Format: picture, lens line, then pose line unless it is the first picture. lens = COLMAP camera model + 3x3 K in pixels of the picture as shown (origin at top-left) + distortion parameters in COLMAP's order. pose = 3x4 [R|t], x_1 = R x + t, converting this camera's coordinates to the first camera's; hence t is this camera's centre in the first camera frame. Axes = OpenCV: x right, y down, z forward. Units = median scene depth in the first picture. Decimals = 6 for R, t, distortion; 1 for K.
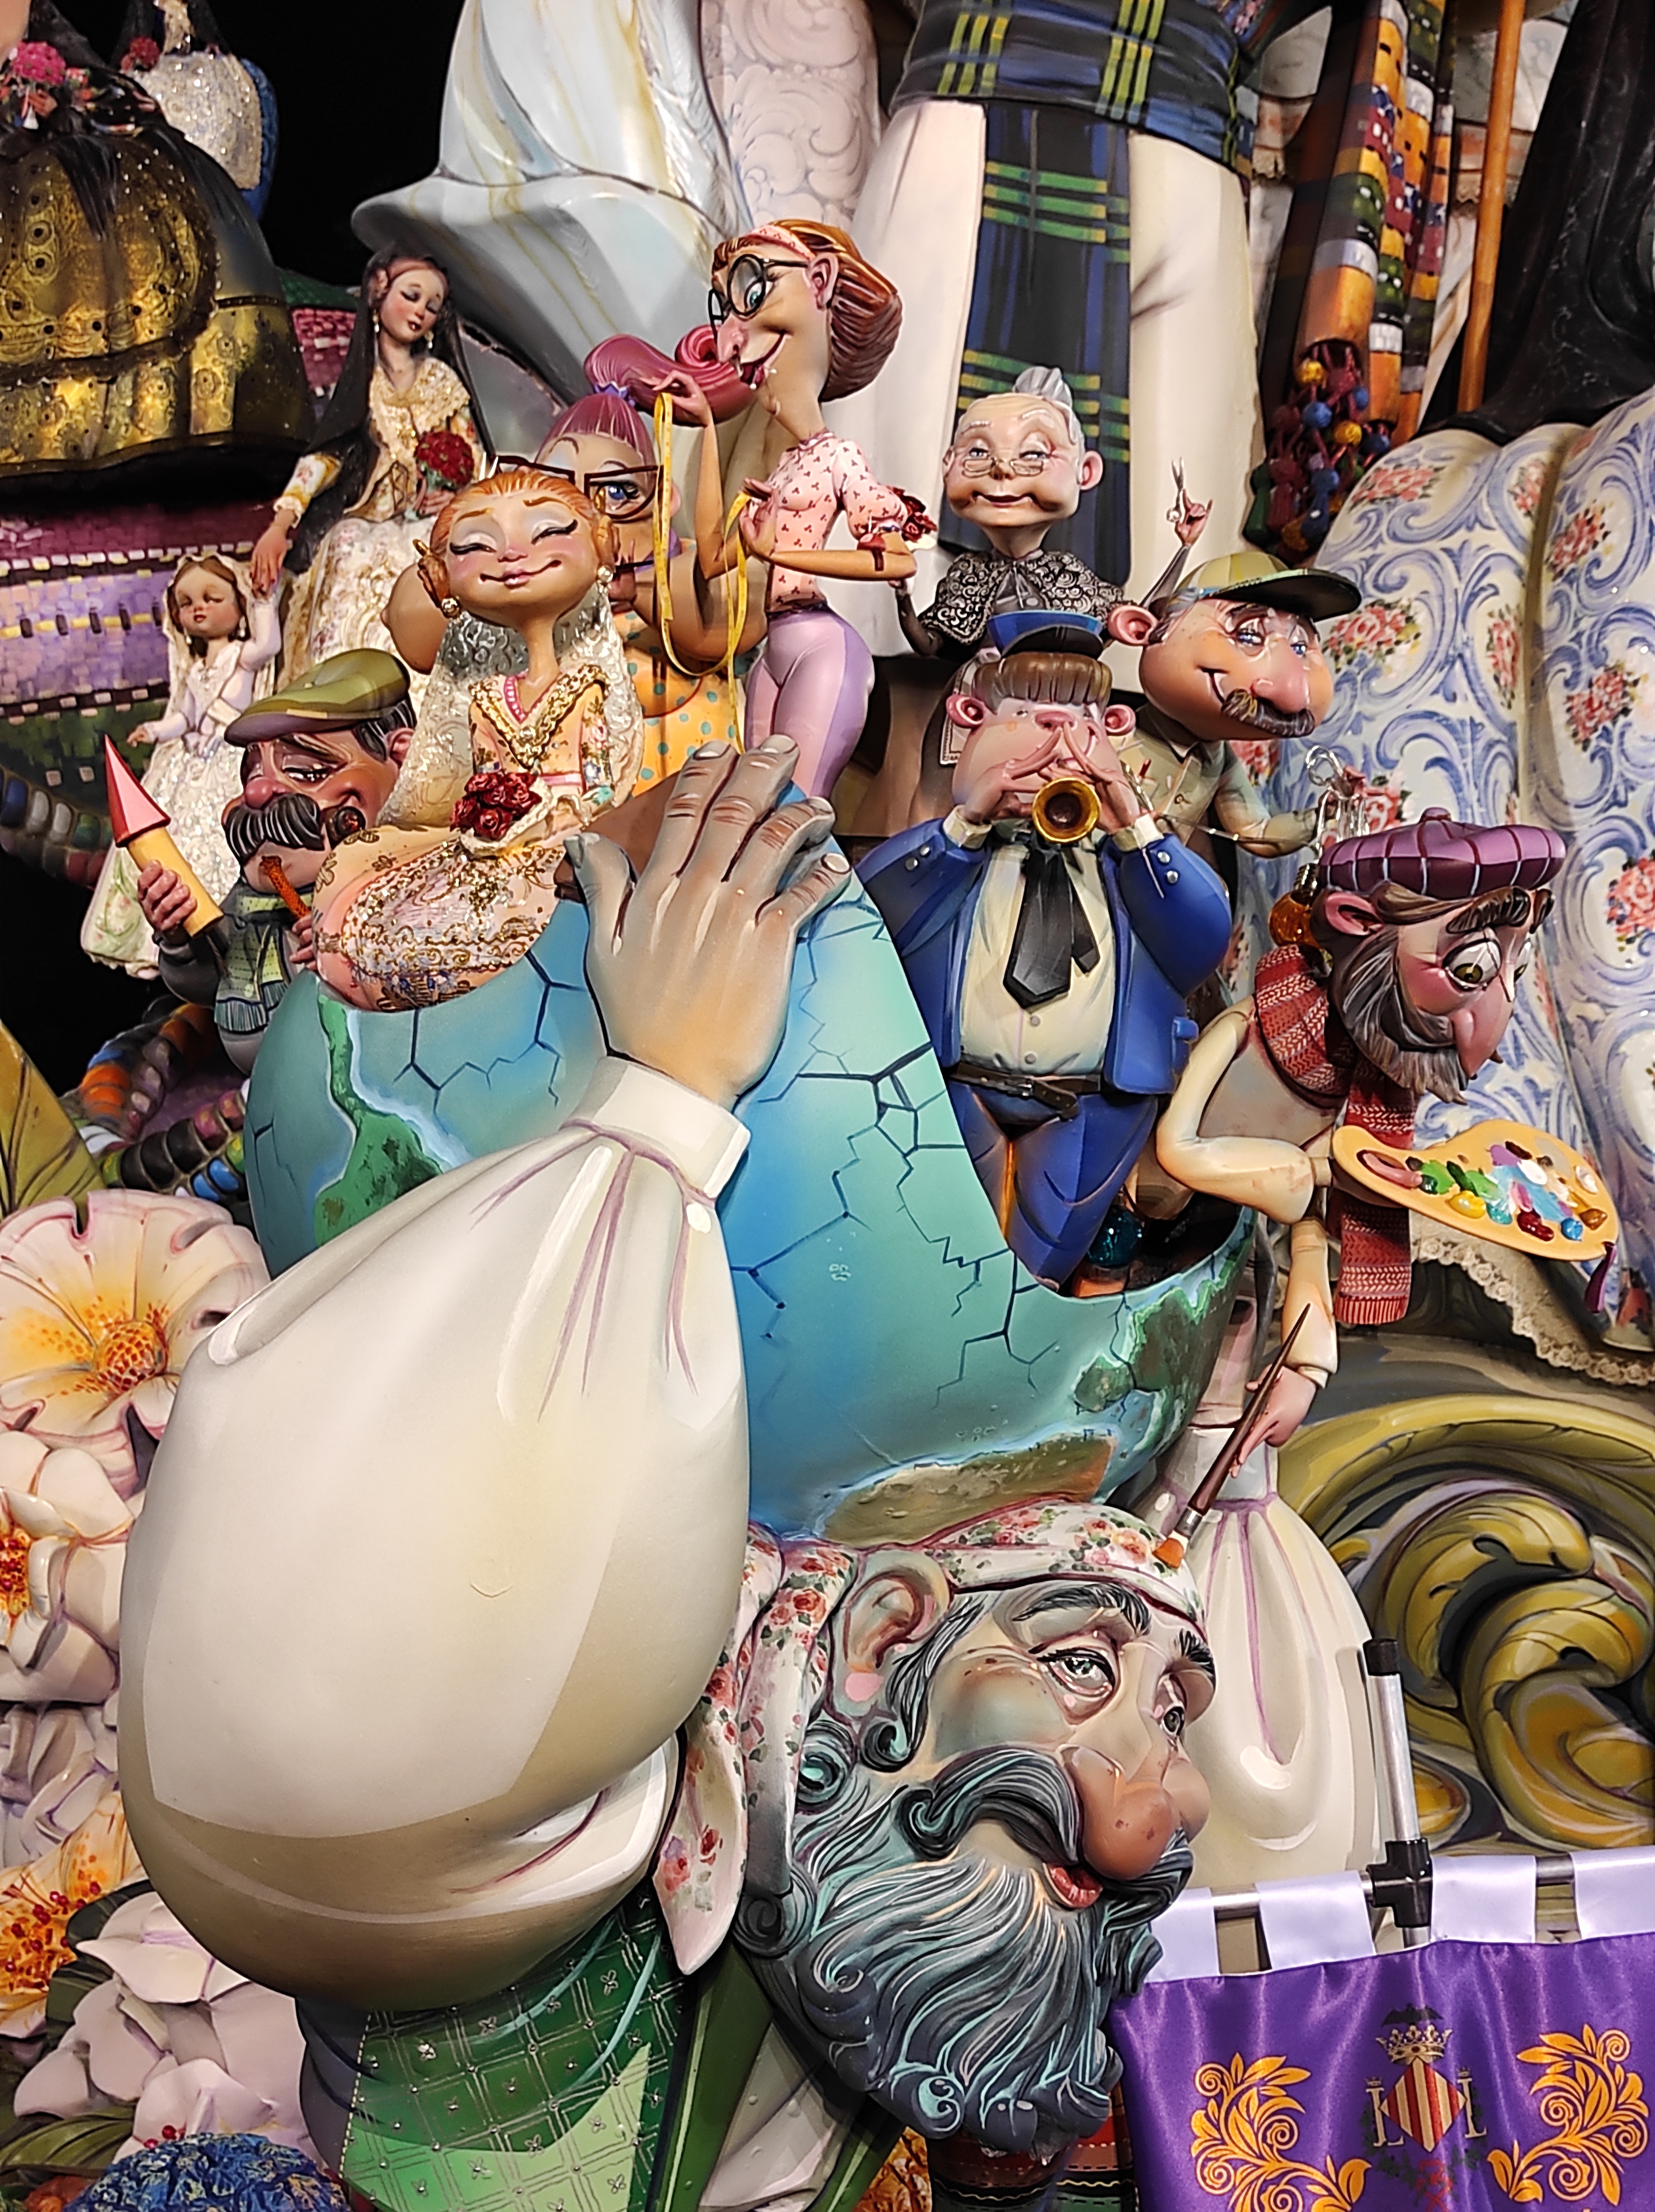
lens RADIAL K [[3143.6, 0, 829.1], [0, 3143.6, 1109.5], [0, 0, 1]] dist [0.052309, 0.000000]
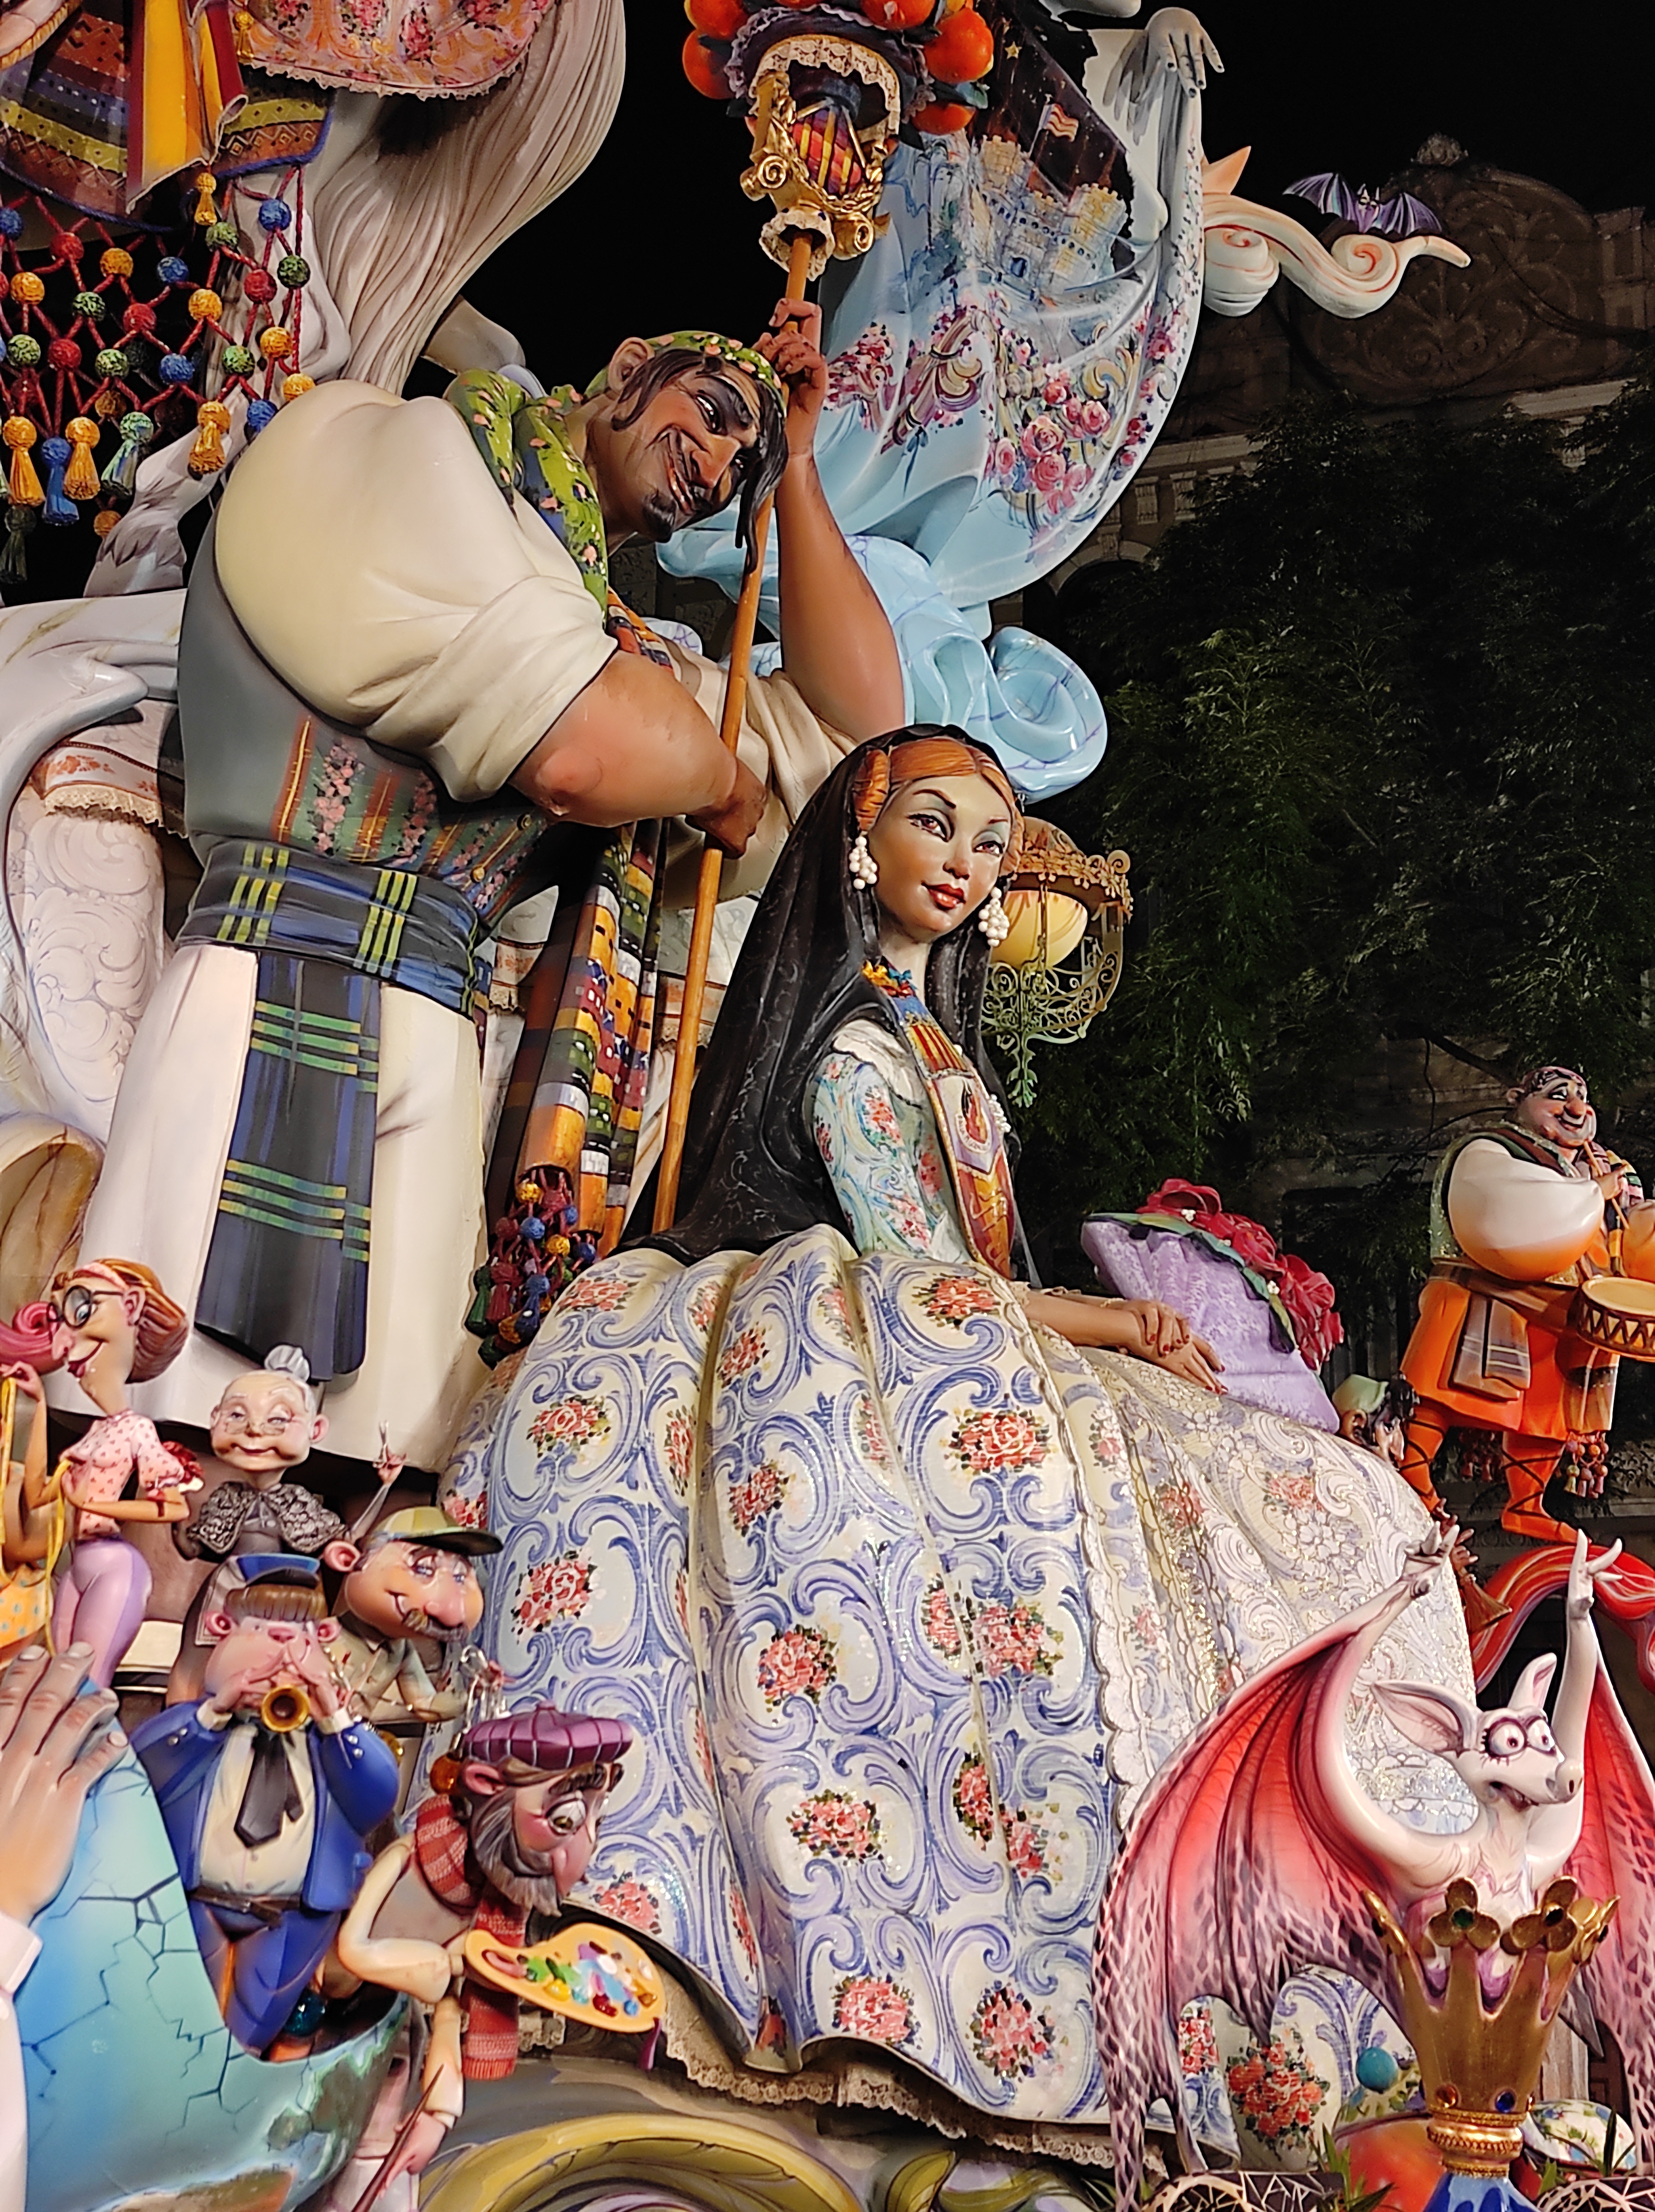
lens RADIAL K [[3143.6, 0, 824.2], [0, 3143.6, 1102.9], [0, 0, 1]] dist [0.052309, 0.000000]
pose [[0.971056, 0.068338, 0.228865, -0.028038], [-0.017857, 0.976286, -0.215749, -0.047907], [-0.238182, 0.205418, 0.949249, -0.395204]]
